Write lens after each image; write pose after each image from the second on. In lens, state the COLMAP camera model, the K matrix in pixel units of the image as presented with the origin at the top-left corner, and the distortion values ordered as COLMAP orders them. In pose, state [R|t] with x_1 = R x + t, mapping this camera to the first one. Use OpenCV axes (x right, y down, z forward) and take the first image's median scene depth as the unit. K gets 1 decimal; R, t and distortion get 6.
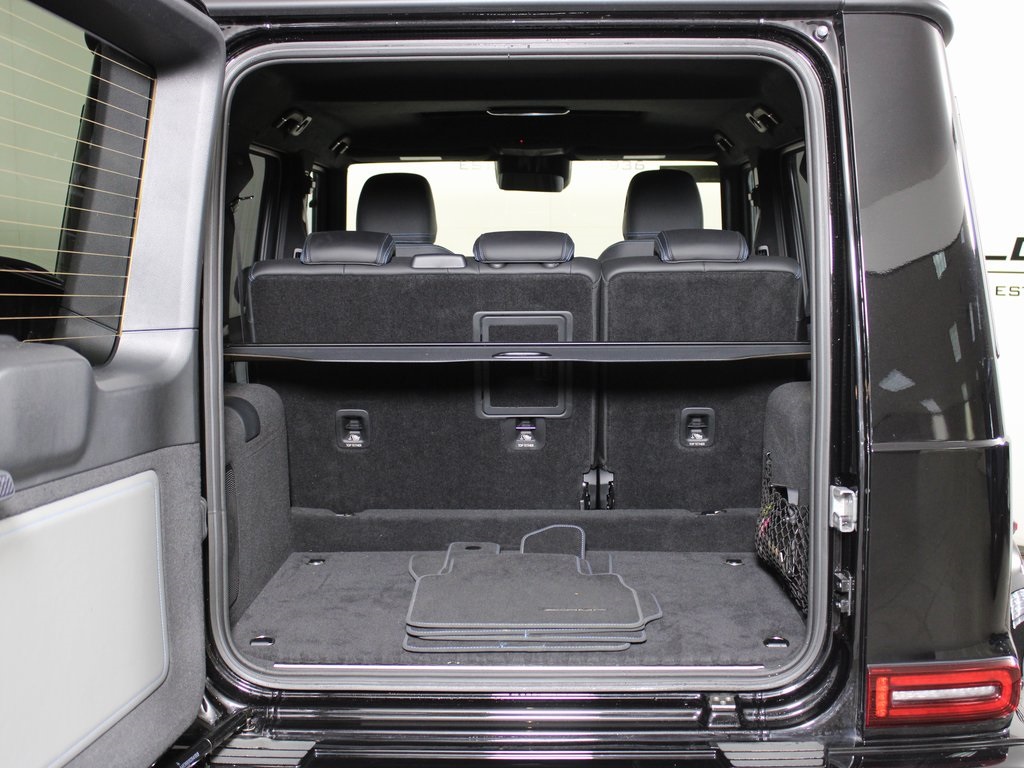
lens RADIAL K [[1359.7, 0, 514.4], [0, 1359.7, 406.8], [0, 0, 1]] dist [-0.021678, -0.084279]
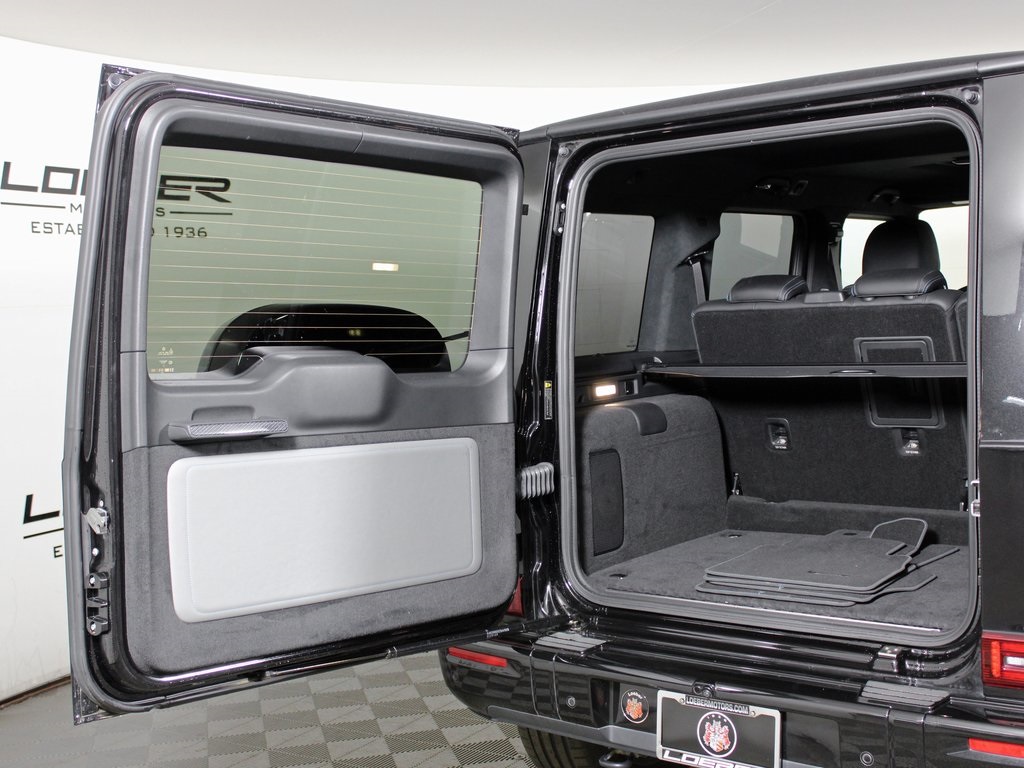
lens RADIAL K [[1359.9, 0, 512.0], [0, 1359.9, 384.0], [0, 0, 1]] dist [-0.046657, 0.035994]
pose [[0.776245, 0.005235, -0.630409, 0.500780], [-0.037272, 0.998597, -0.037602, 0.028089], [0.629328, 0.052685, 0.775352, -0.125714]]
